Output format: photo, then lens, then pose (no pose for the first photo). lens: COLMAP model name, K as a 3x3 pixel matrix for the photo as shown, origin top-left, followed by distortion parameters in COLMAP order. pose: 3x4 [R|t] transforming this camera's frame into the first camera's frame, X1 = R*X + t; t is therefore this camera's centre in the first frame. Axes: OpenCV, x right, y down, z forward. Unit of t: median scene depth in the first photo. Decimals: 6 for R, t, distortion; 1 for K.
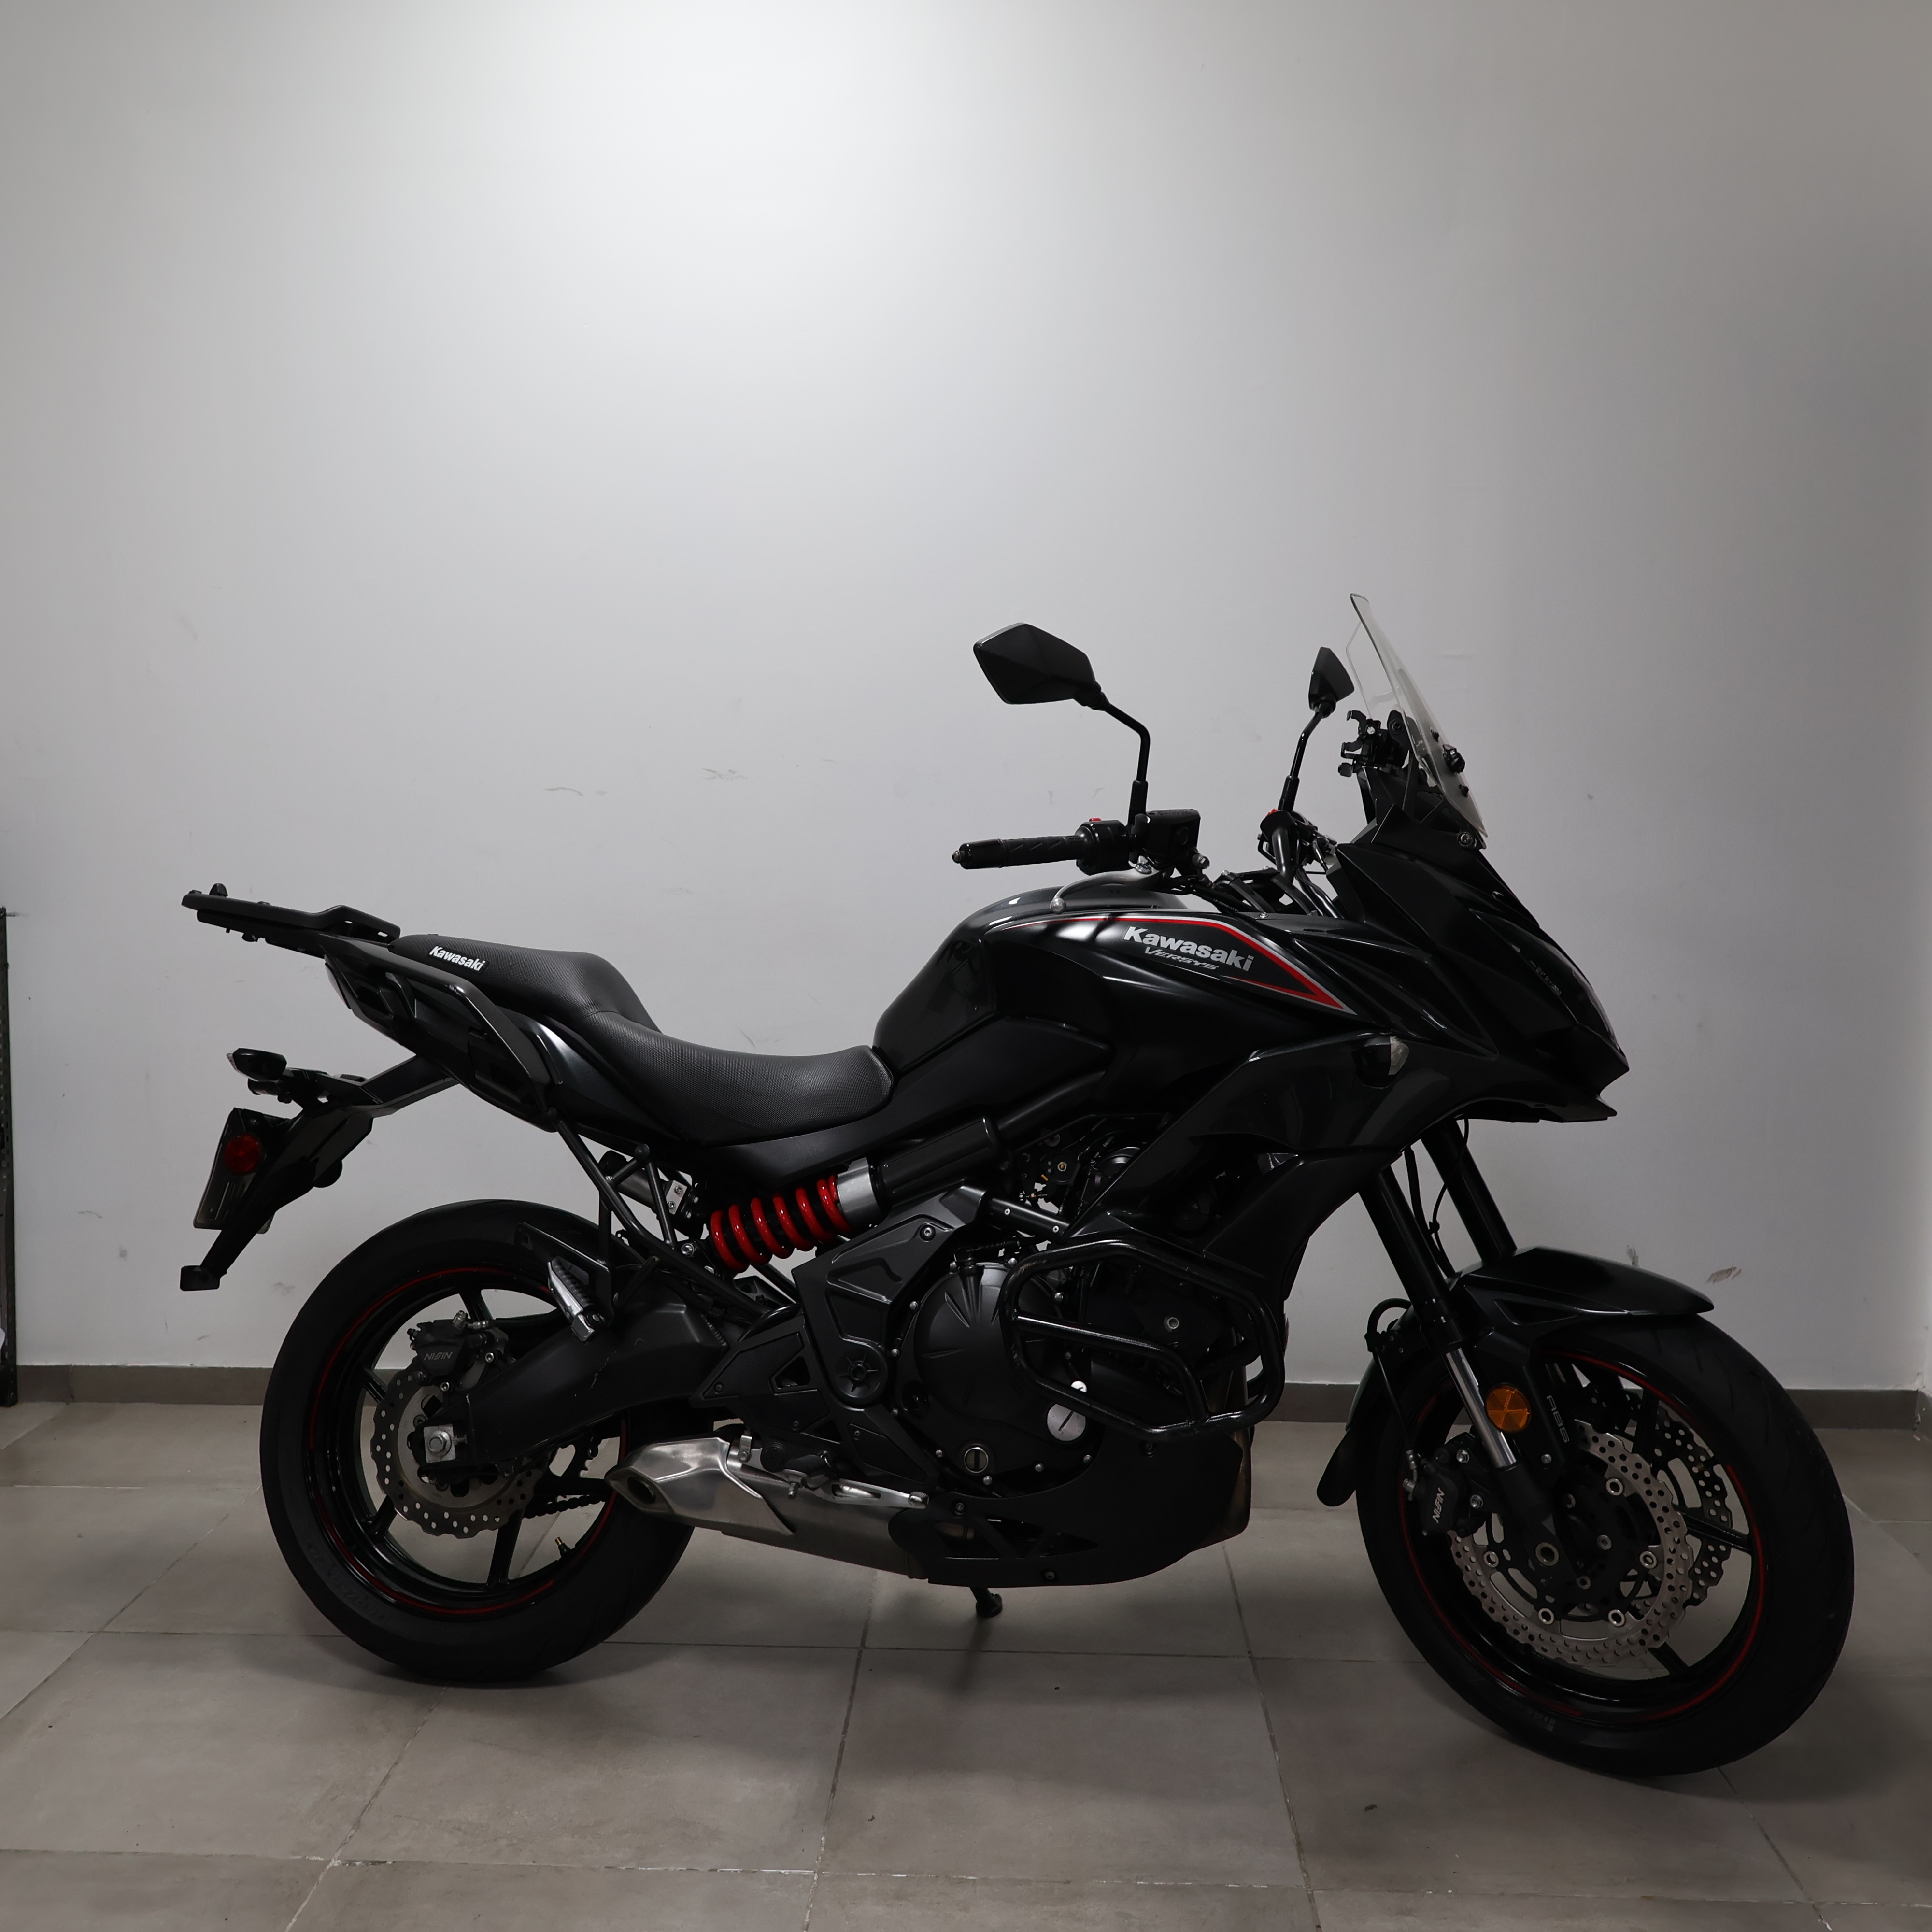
lens RADIAL K [[1874.8, 0, 970.5], [0, 1874.8, 968.8], [0, 0, 1]] dist [0.008052, 0.000000]
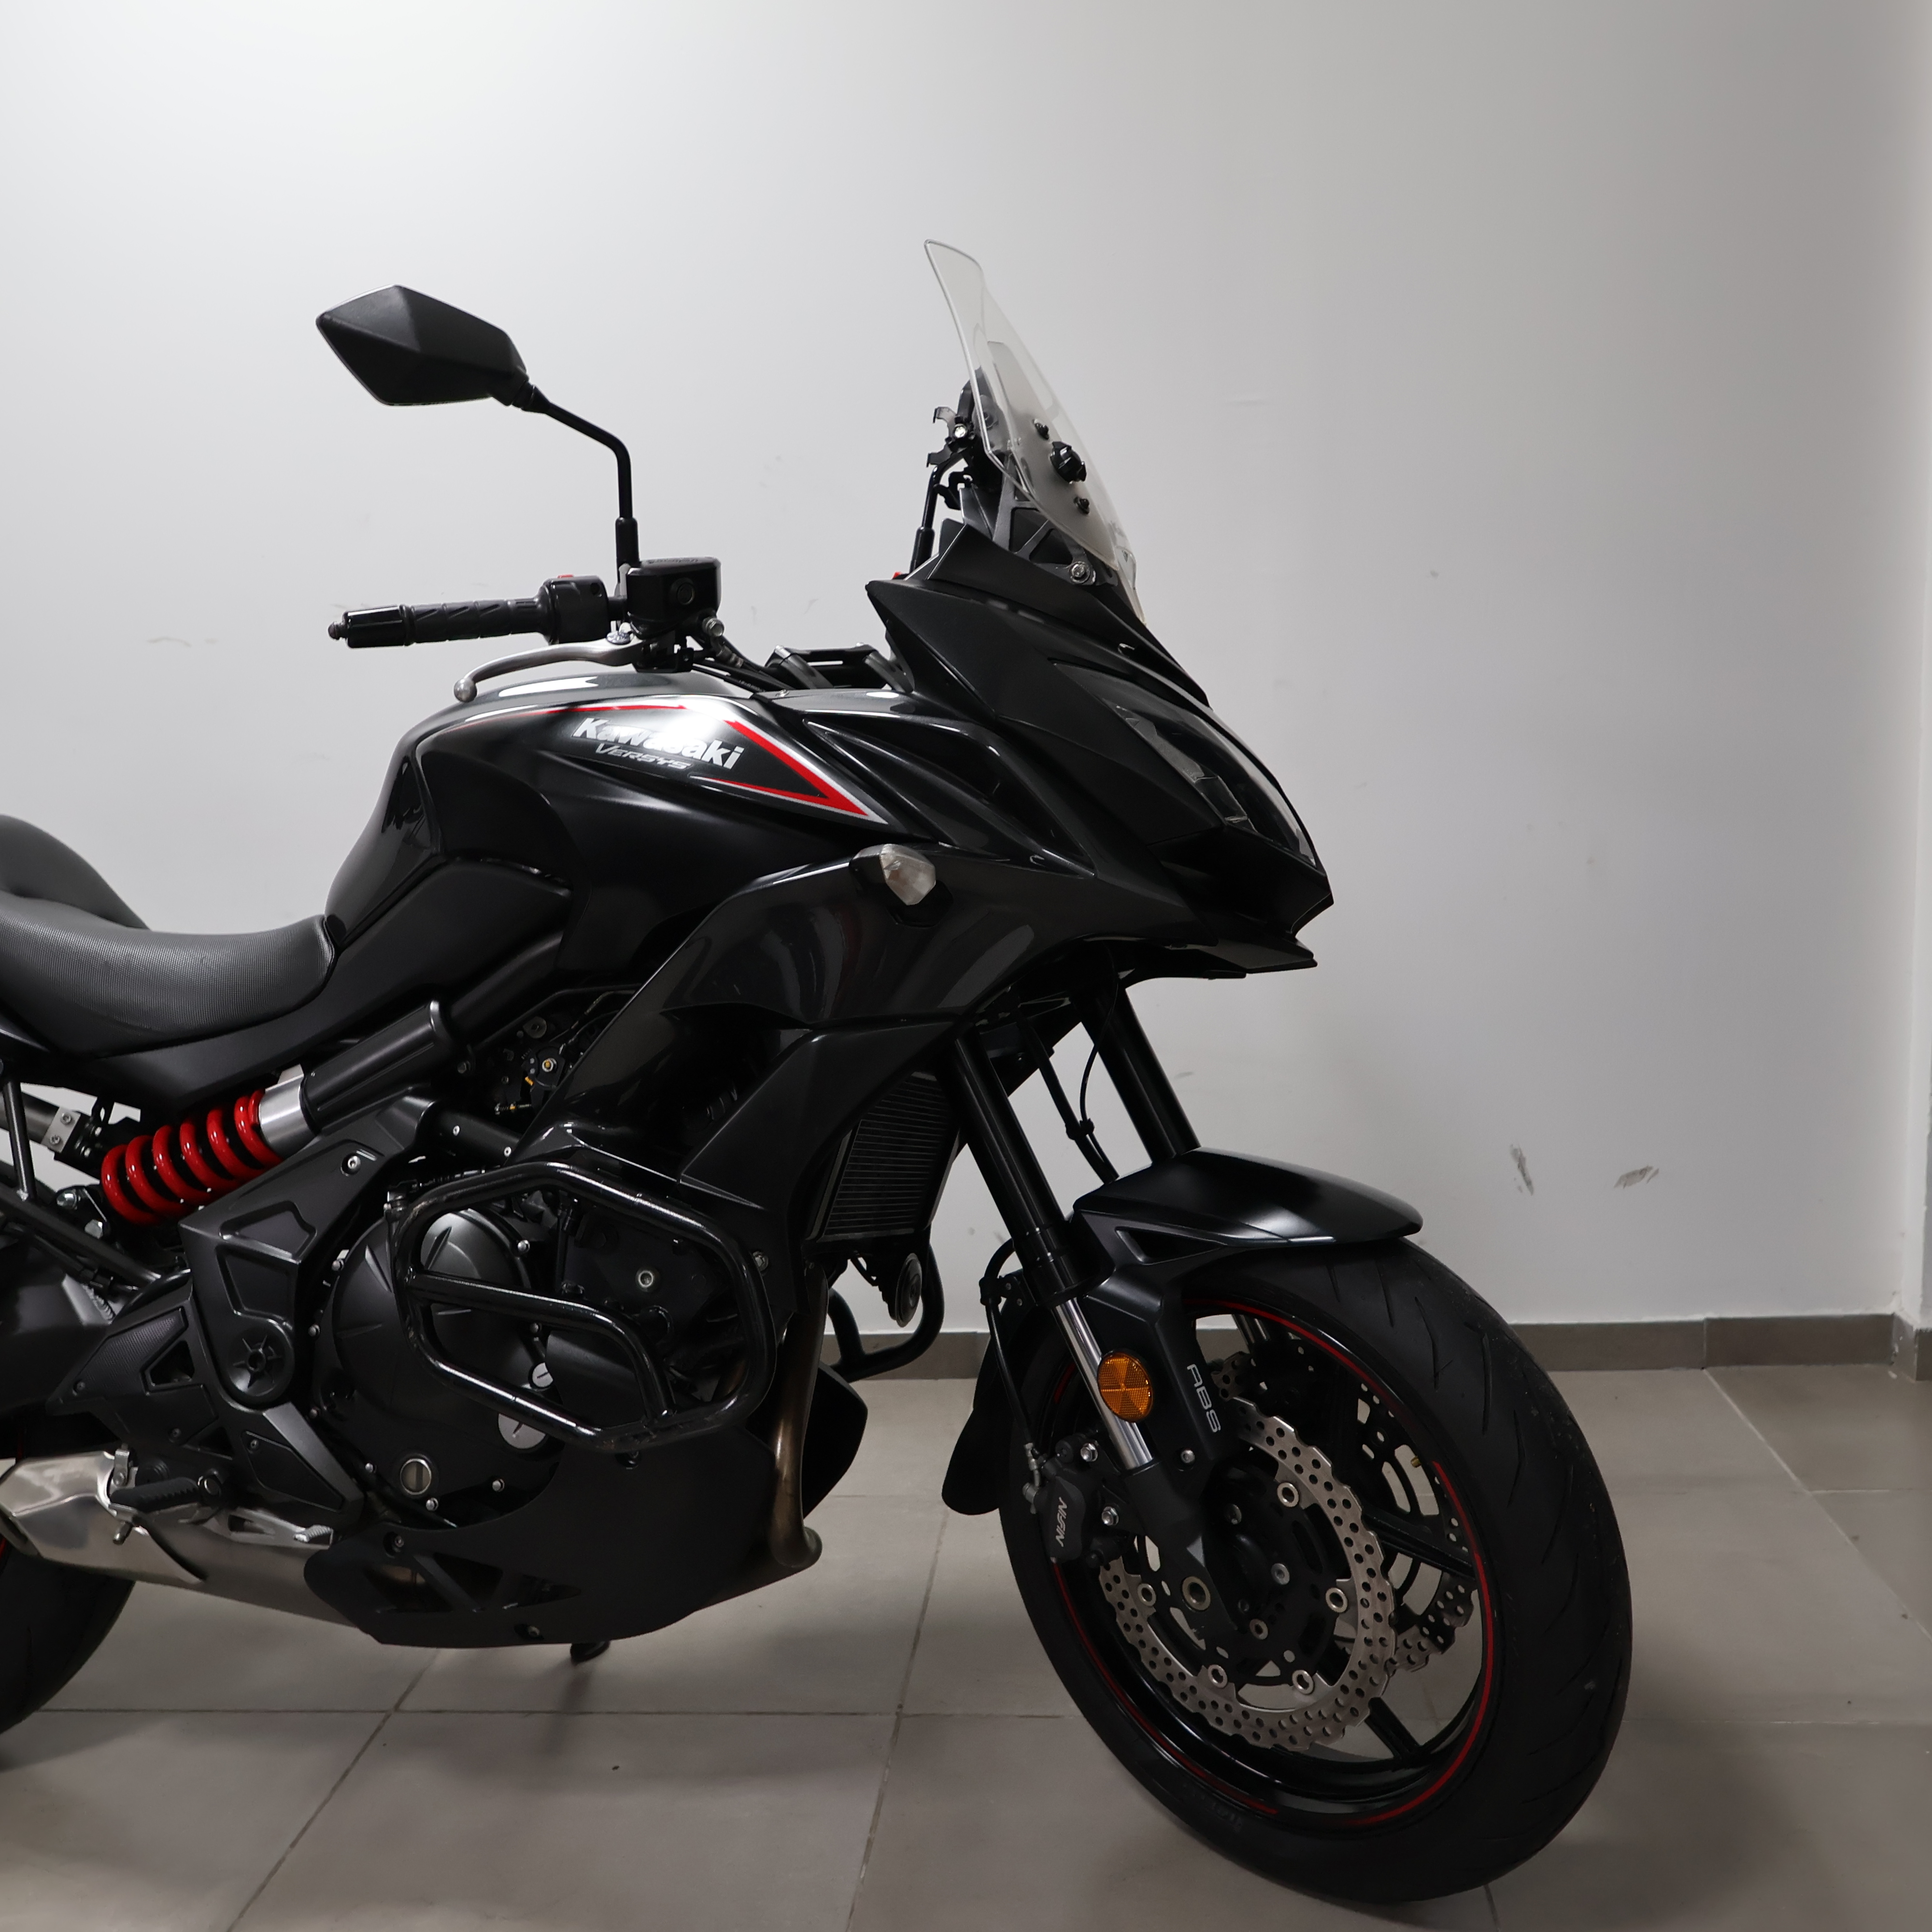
lens RADIAL K [[1874.8, 0, 970.7], [0, 1874.8, 961.1], [0, 0, 1]] dist [0.008052, 0.000000]
pose [[0.996998, -0.045016, -0.062995, 0.263881], [0.047061, 0.998399, 0.031371, 0.052063], [0.061482, -0.034242, 0.997521, 0.299763]]
